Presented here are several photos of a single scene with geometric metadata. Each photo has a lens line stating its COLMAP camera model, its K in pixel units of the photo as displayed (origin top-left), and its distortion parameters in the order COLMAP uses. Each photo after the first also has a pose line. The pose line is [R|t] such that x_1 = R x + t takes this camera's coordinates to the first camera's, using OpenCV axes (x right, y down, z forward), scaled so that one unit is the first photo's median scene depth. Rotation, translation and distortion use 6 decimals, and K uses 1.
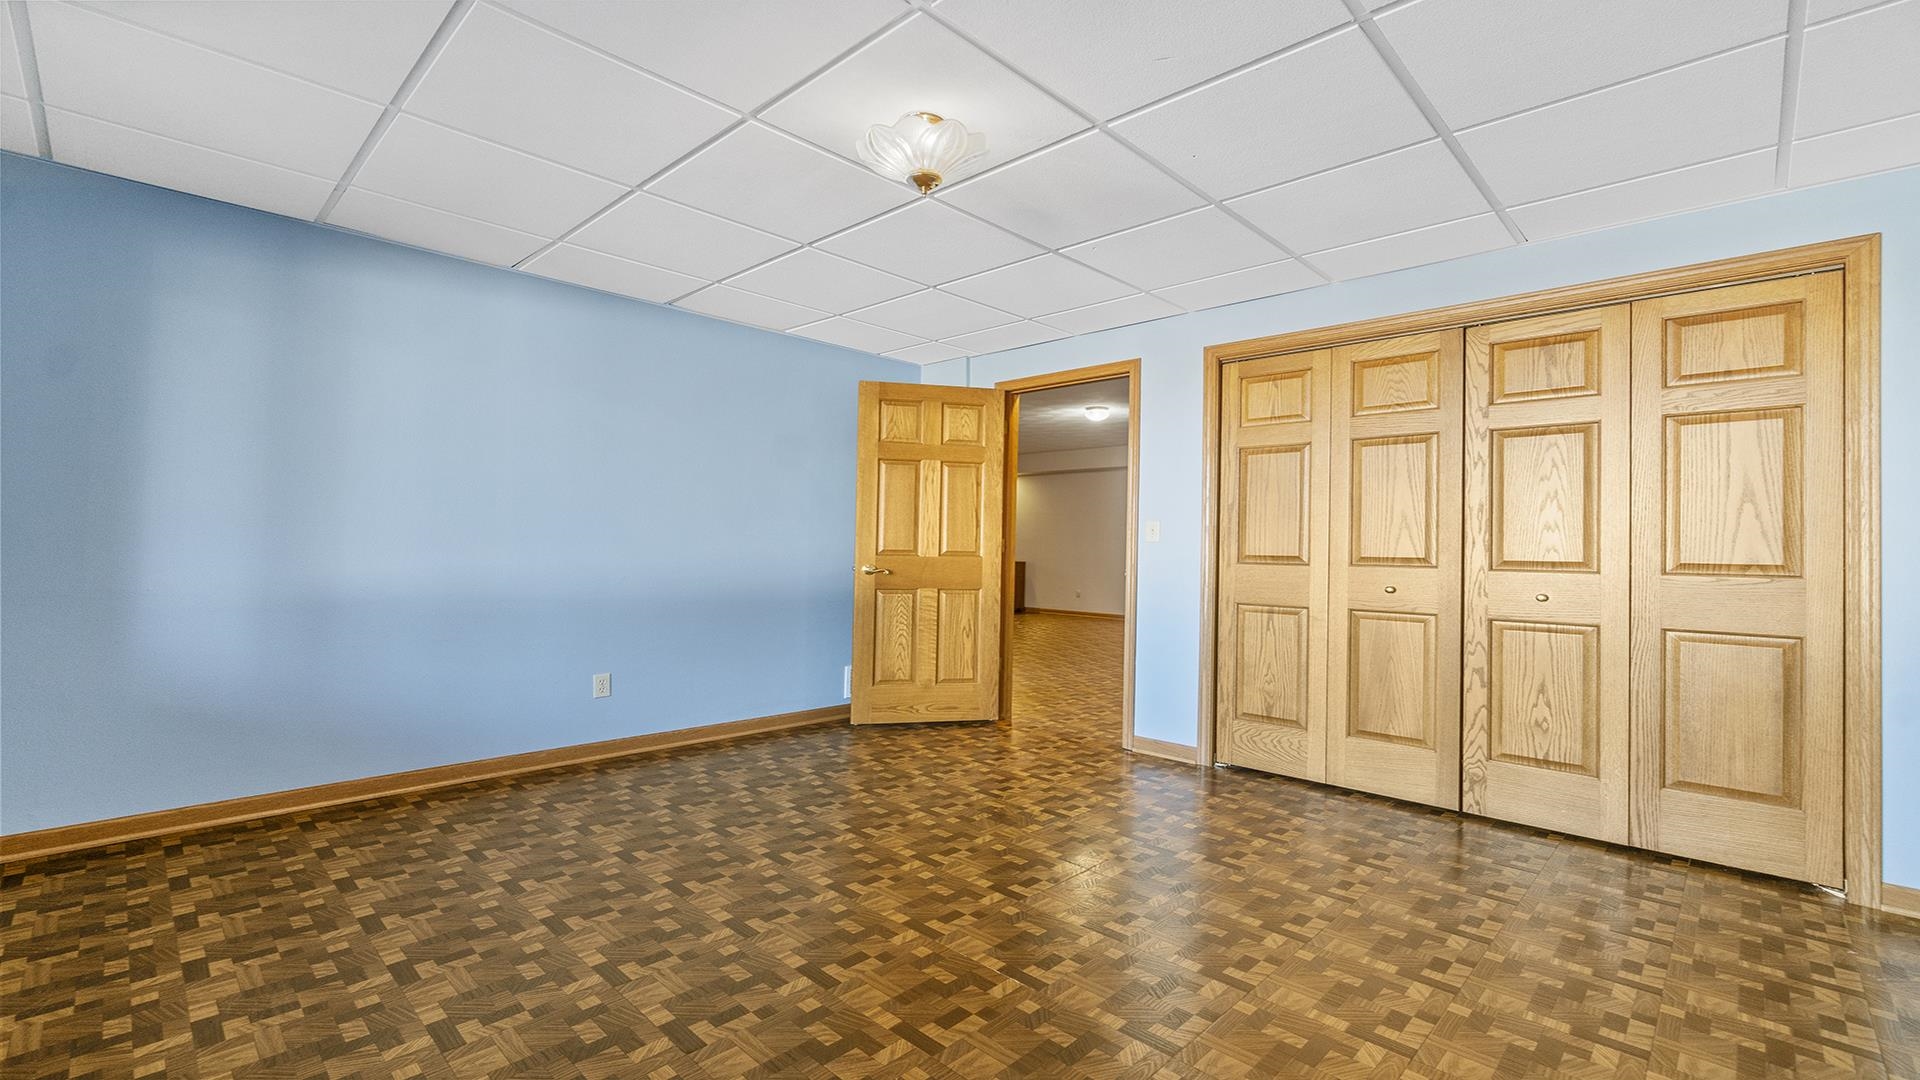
lens RADIAL K [[835.9, 0, 956.7], [0, 835.9, 534.8], [0, 0, 1]] dist [-0.000629, 0.000493]
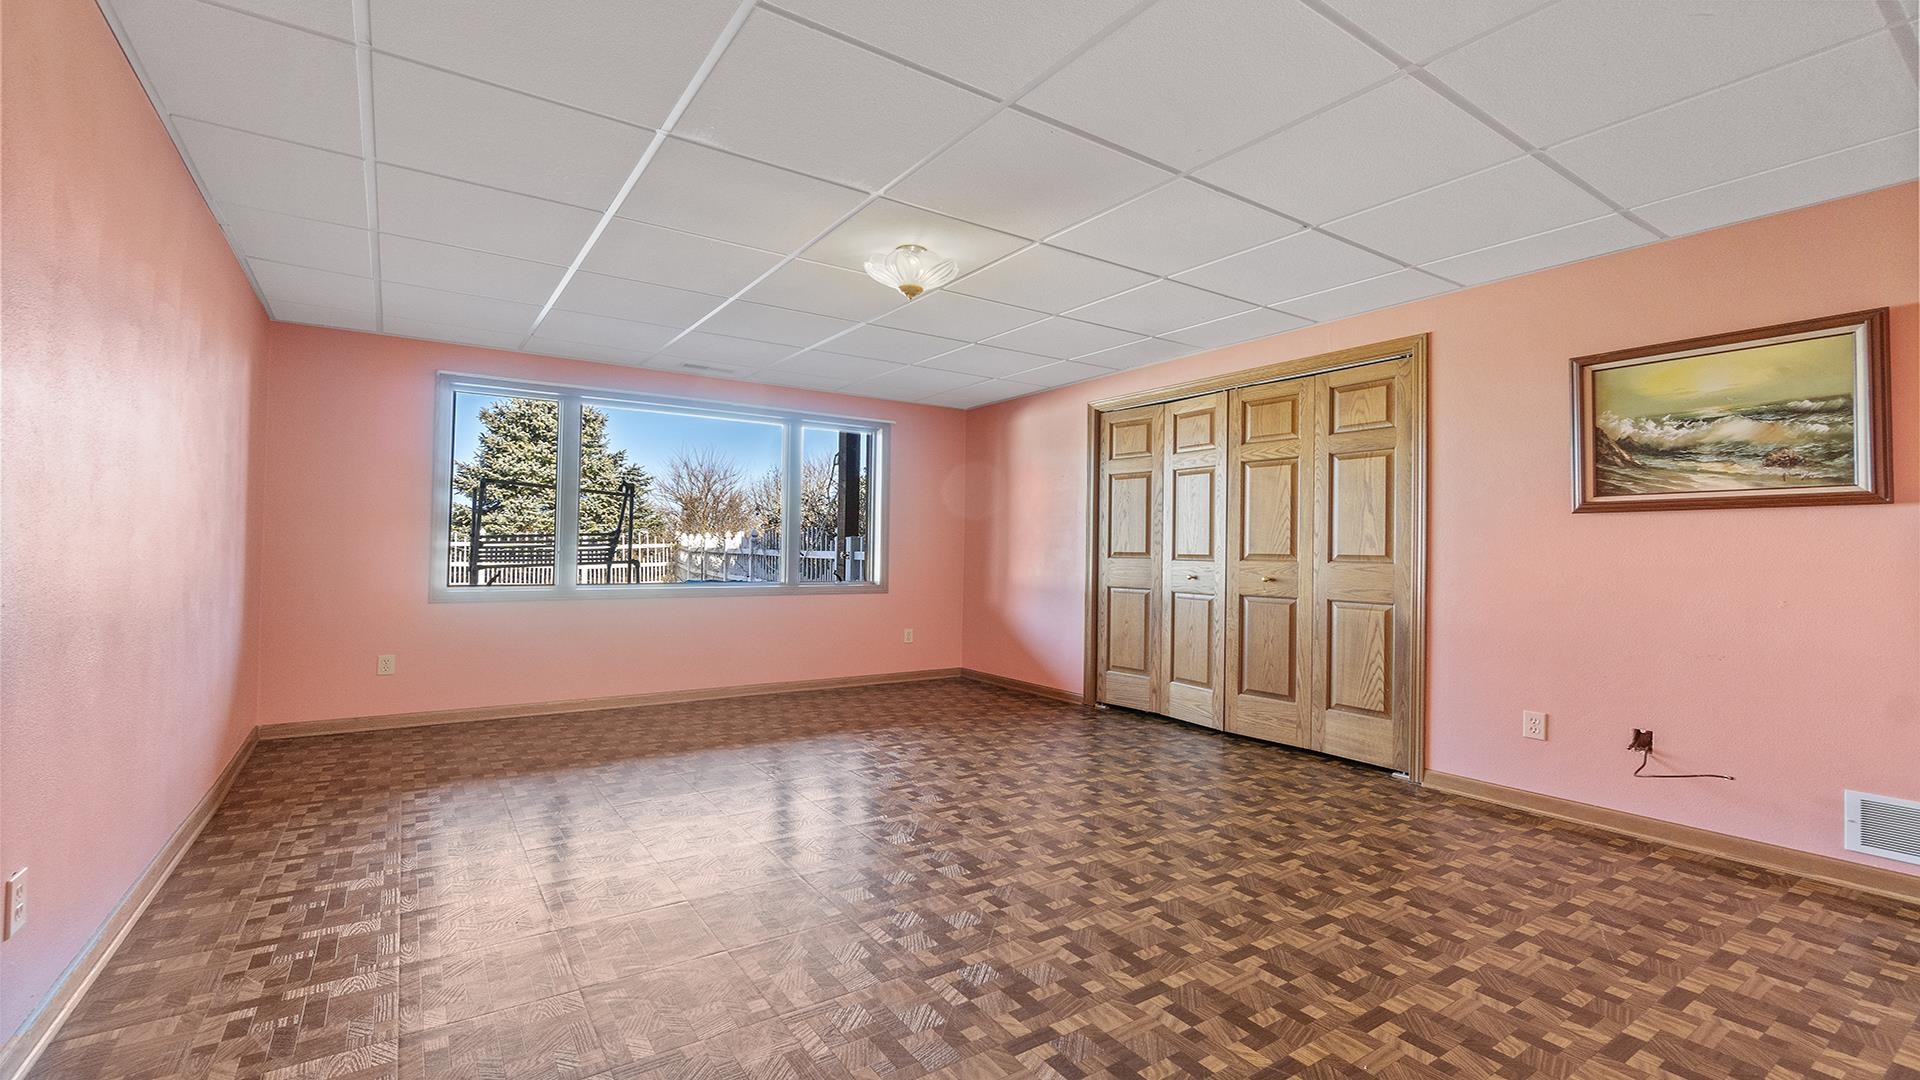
lens RADIAL K [[835.9, 0, 956.7], [0, 835.9, 534.8], [0, 0, 1]] dist [-0.000629, 0.000493]
pose [[0.977874, -0.010663, -0.208921, 0.525225], [0.008944, 0.999918, -0.009171, 0.005953], [0.209002, 0.007099, 0.977889, -0.586204]]
